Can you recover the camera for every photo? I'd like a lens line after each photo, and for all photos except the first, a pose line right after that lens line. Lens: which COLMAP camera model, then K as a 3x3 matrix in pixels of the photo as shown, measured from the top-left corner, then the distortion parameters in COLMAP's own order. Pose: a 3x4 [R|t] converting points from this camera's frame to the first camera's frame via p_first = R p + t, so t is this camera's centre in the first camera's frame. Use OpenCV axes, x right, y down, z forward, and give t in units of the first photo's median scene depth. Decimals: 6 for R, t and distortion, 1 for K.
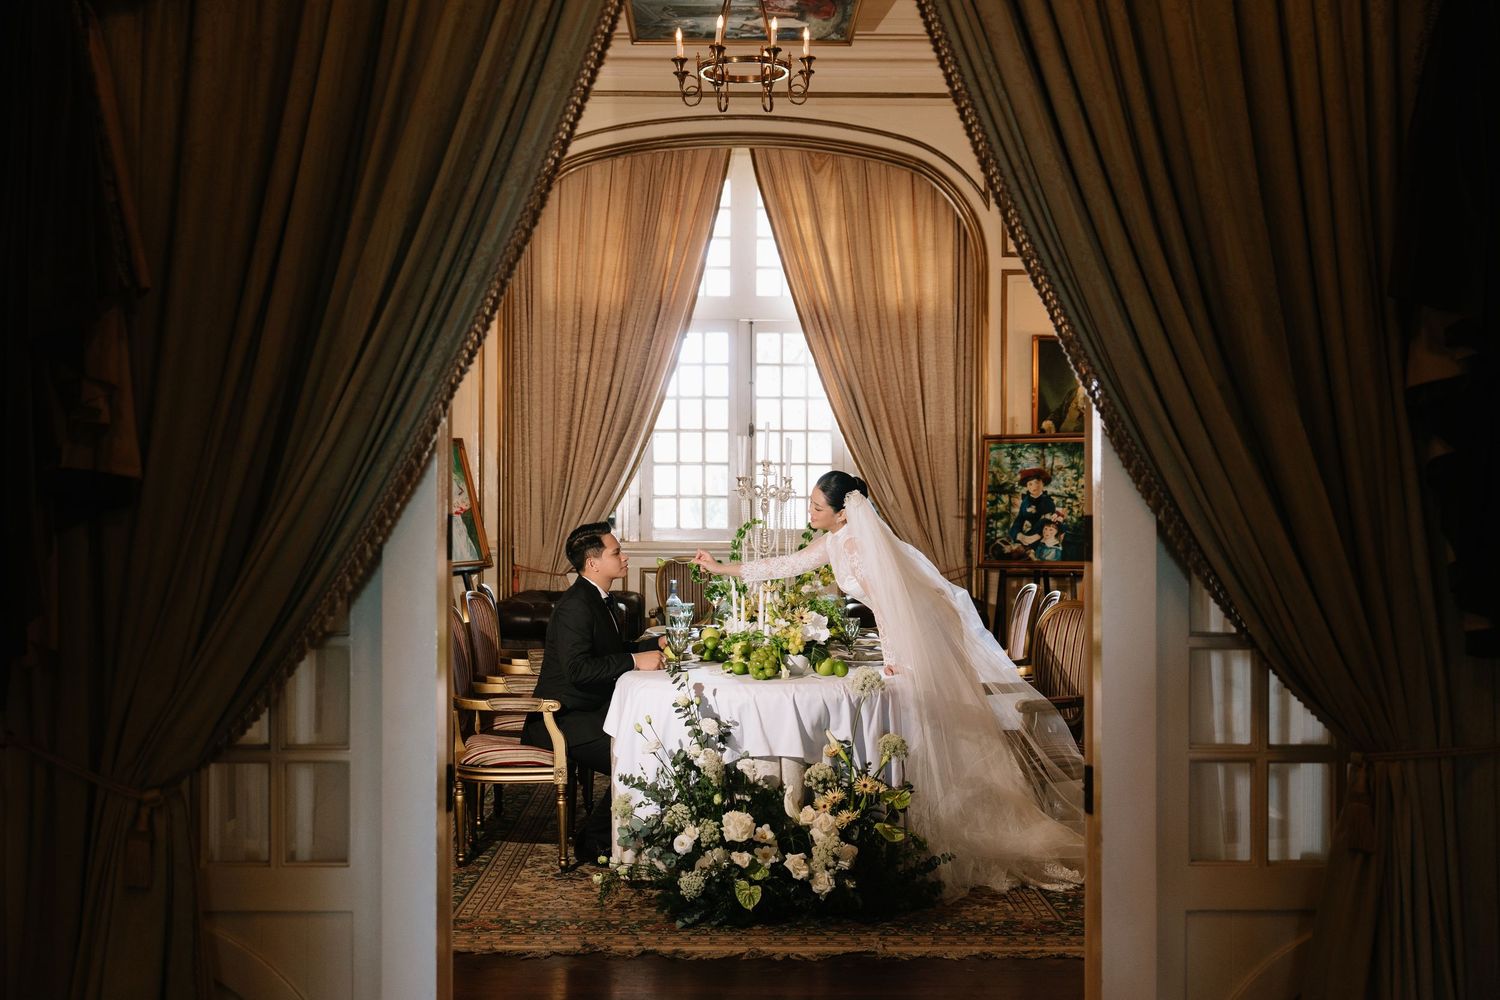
lens RADIAL K [[2077.6, 0, 751.3], [0, 2077.6, 495.5], [0, 0, 1]] dist [0.033974, 0.000000]
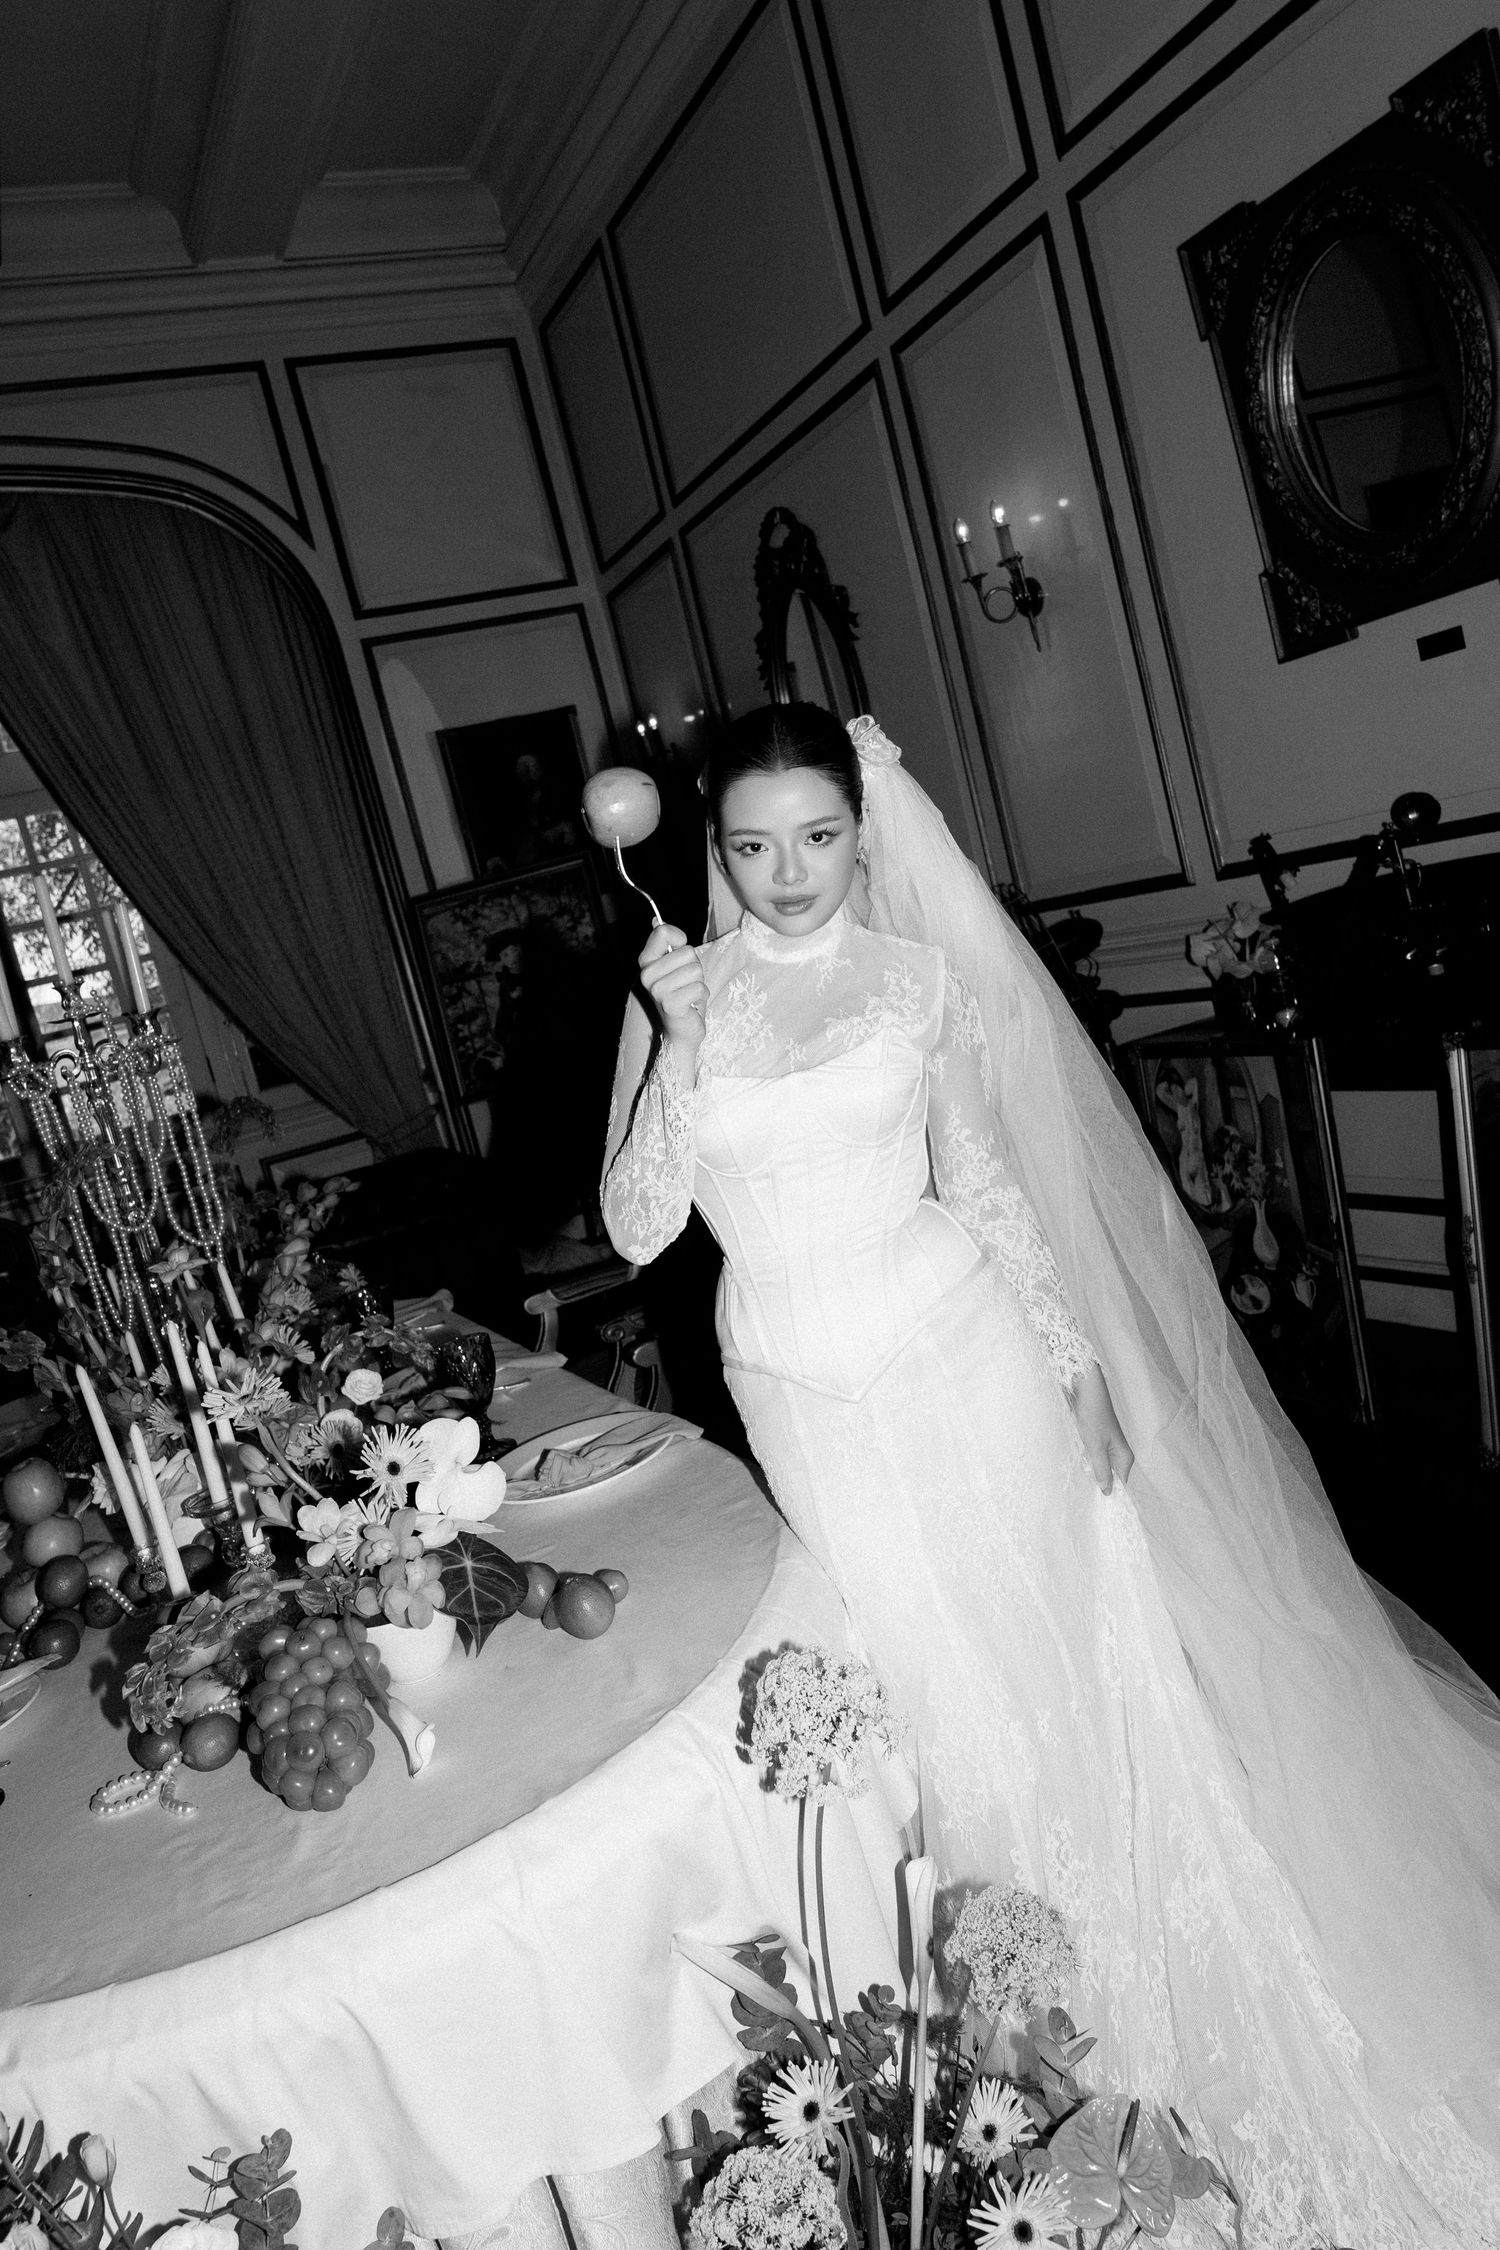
lens RADIAL K [[1611.0, 0, 741.8], [0, 1611.0, 1107.9], [0, 0, 1]] dist [-0.008201, 0.004887]
pose [[0.882814, -0.272198, 0.382816, -0.003969], [0.244401, 0.962156, 0.120517, -0.002106], [-0.401133, -0.012834, 0.915930, 0.537875]]
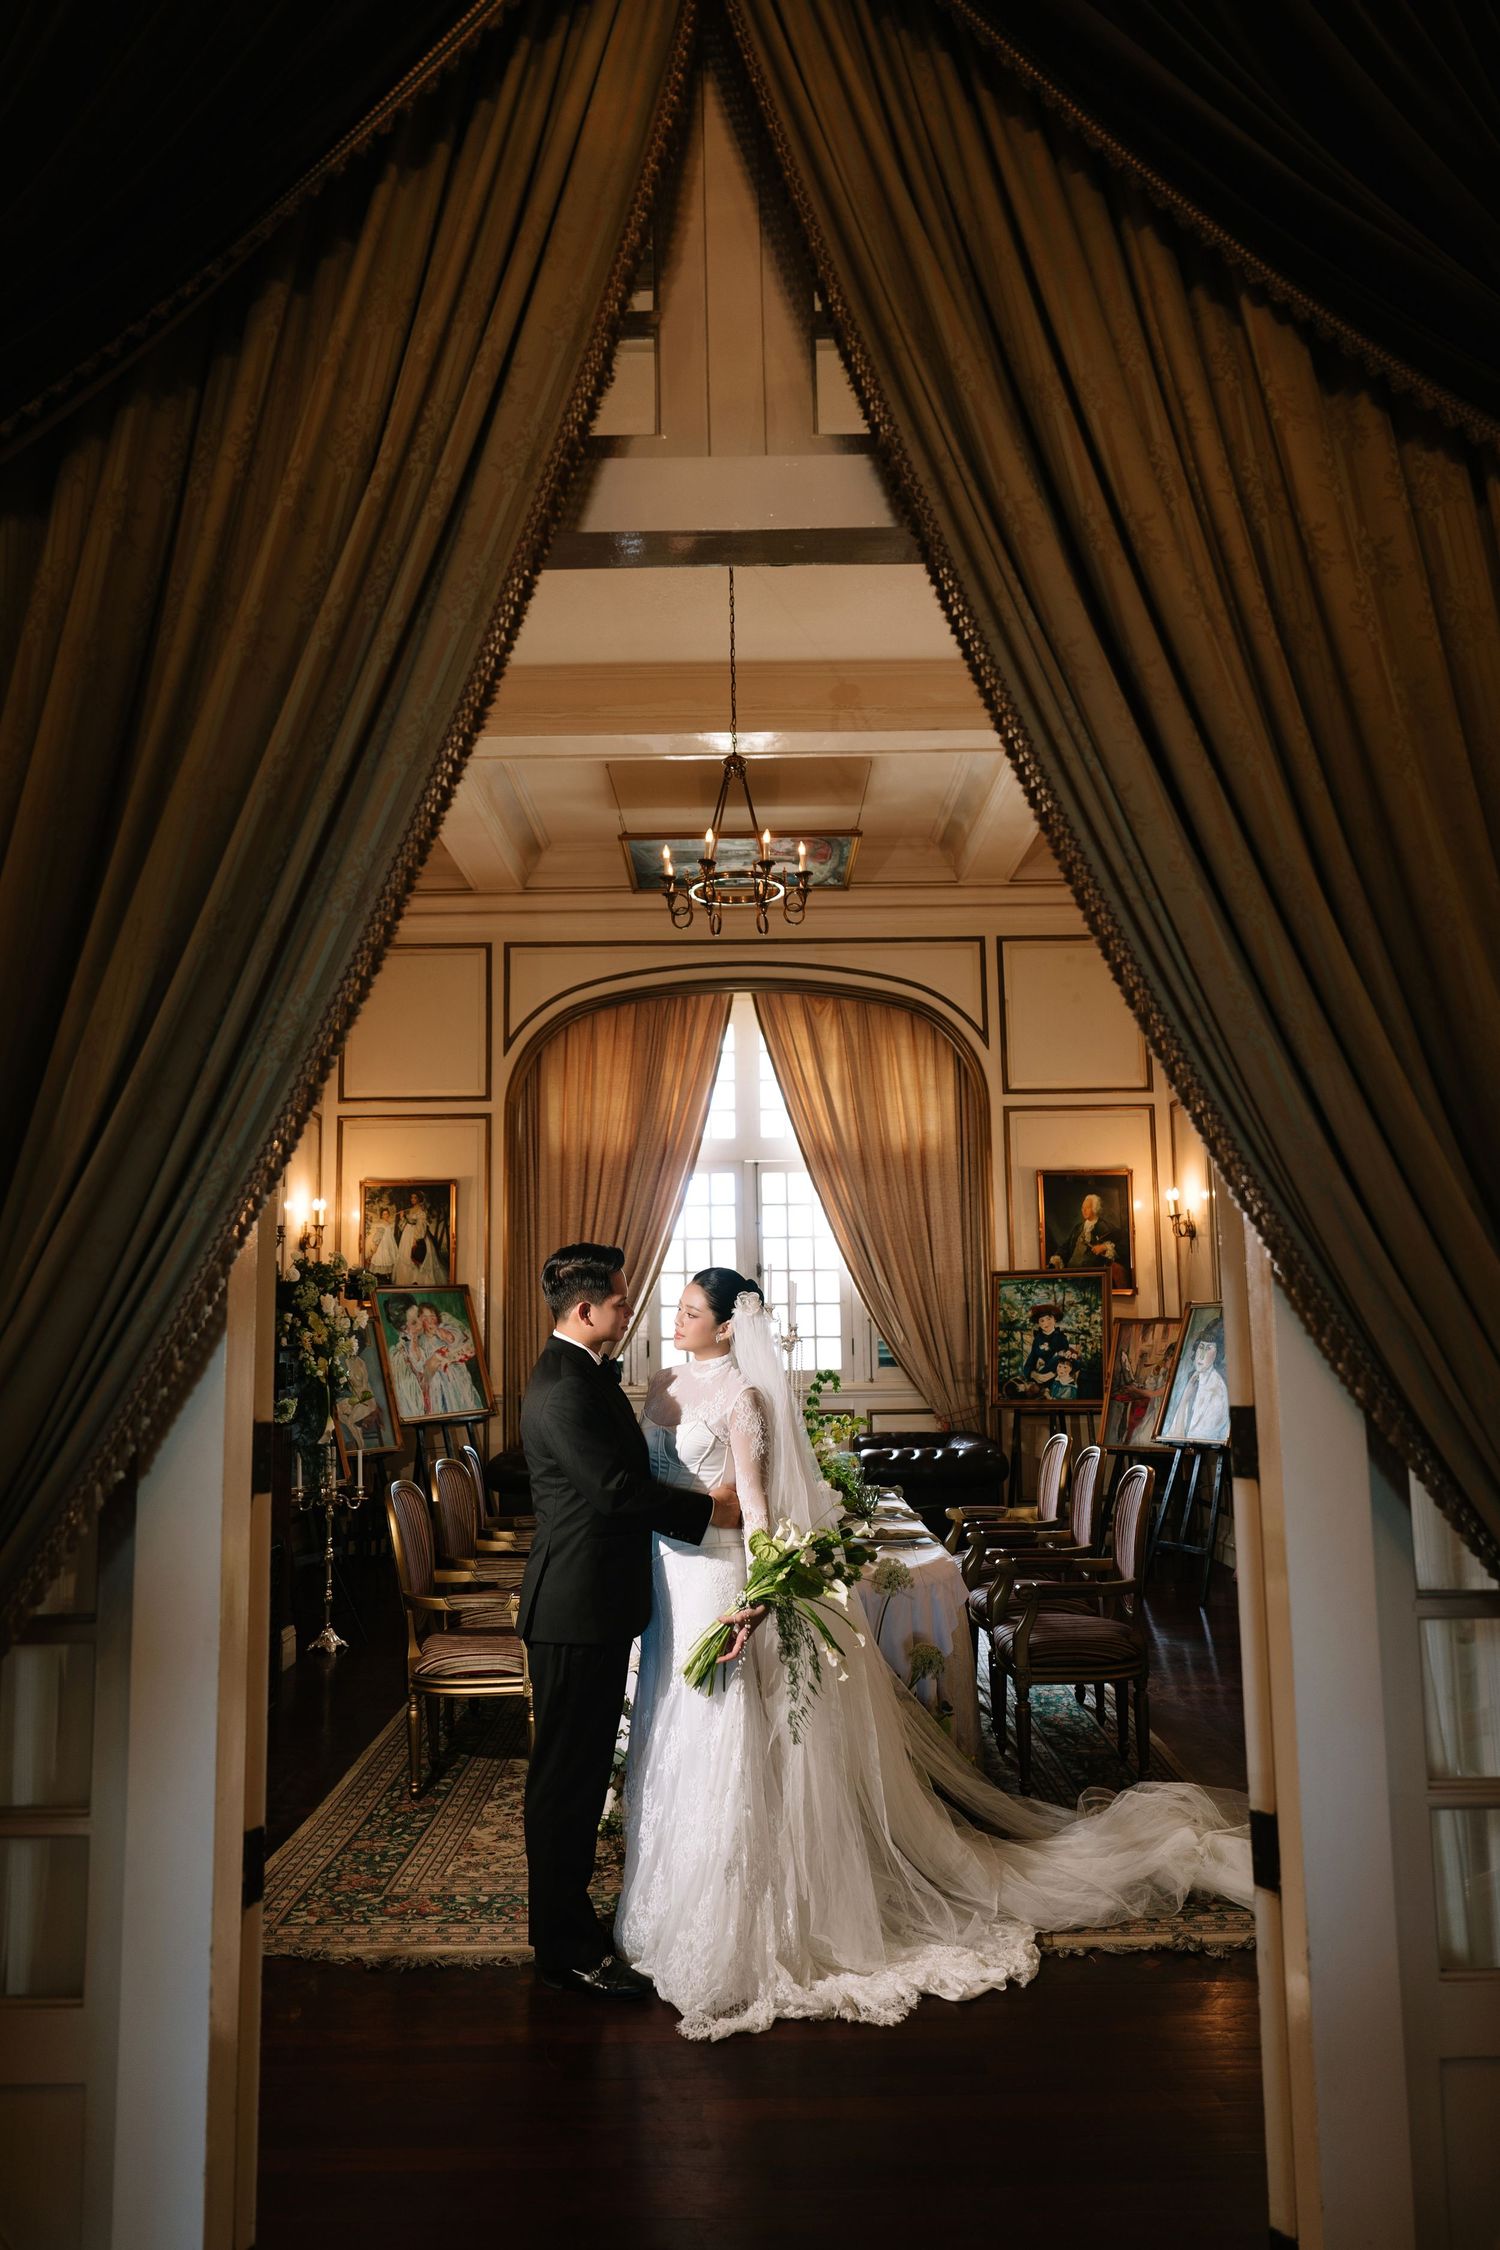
lens RADIAL K [[1665.6, 0, 736.4], [0, 1665.6, 1113.5], [0, 0, 1]] dist [-0.004013, 0.008341]
pose [[0.999614, -0.020103, -0.019156, 0.006748], [0.017614, 0.992339, -0.122282, -0.009261], [0.021467, 0.121898, 0.992311, 0.209734]]
